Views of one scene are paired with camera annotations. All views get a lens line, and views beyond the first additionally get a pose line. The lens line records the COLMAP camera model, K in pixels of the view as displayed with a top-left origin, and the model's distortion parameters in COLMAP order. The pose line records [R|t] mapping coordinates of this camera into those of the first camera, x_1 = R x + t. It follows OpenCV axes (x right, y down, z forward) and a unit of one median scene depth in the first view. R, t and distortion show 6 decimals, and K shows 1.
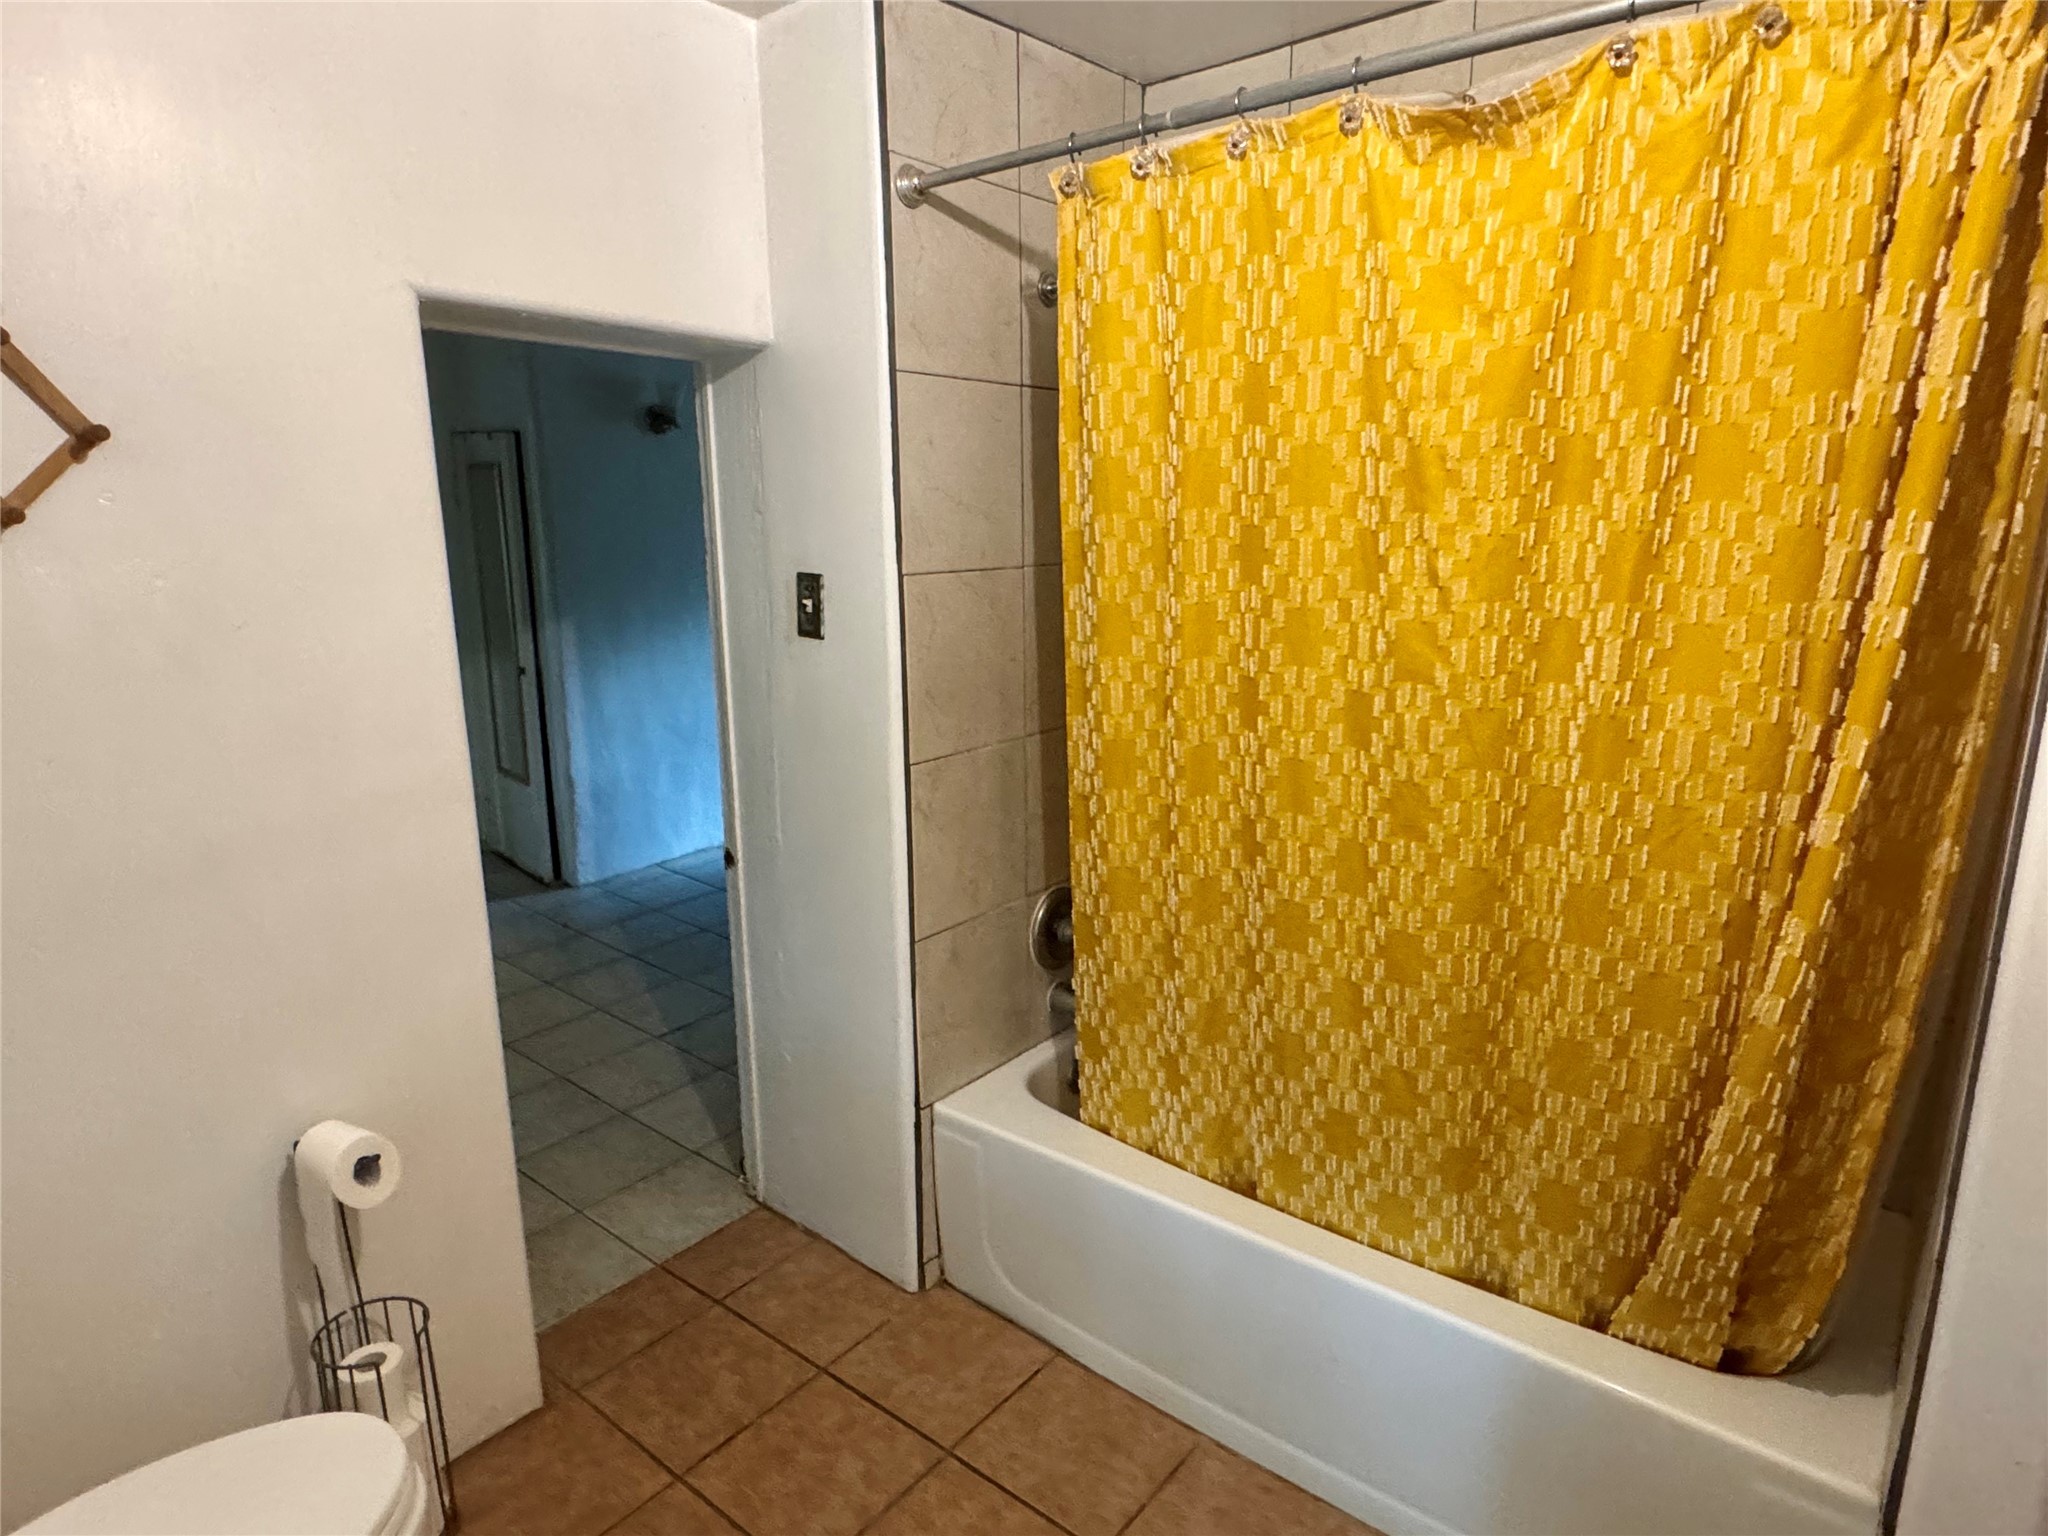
lens RADIAL K [[1161.9, 0, 1020.7], [0, 1161.9, 773.3], [0, 0, 1]] dist [-0.002276, 0.001826]
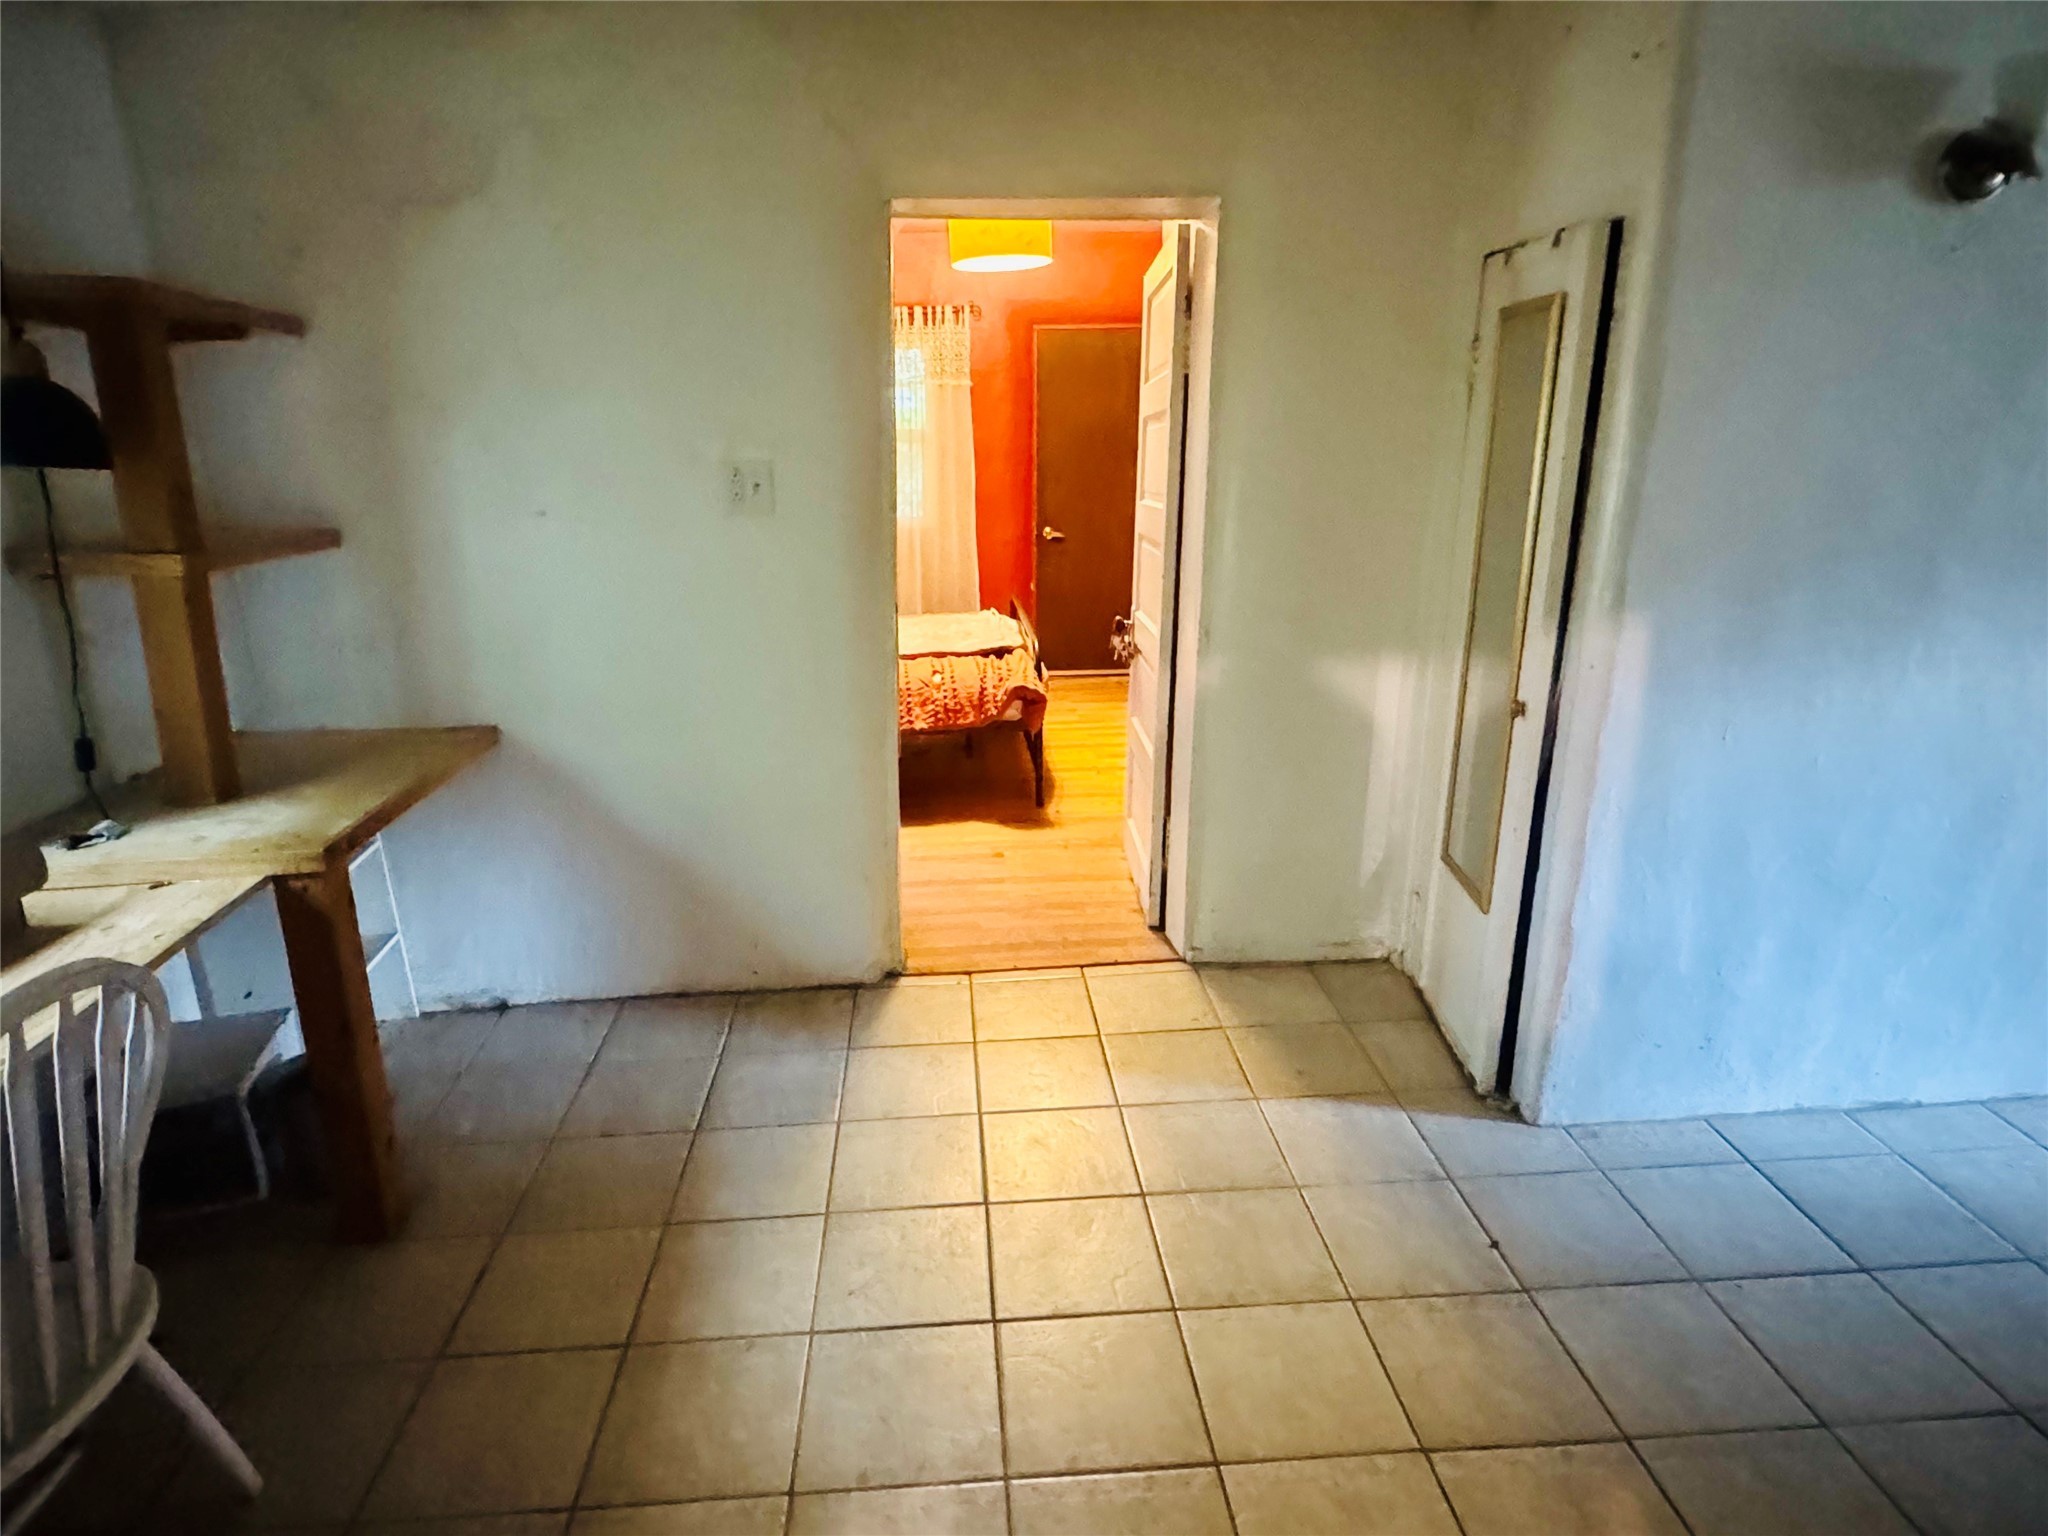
lens RADIAL K [[1161.9, 0, 1020.7], [0, 1161.9, 773.3], [0, 0, 1]] dist [-0.002276, 0.001826]
pose [[0.682846, 0.210270, -0.699648, -0.207193], [-0.157868, 0.977527, 0.139707, -0.095187], [0.713301, 0.015054, 0.700696, 0.465797]]
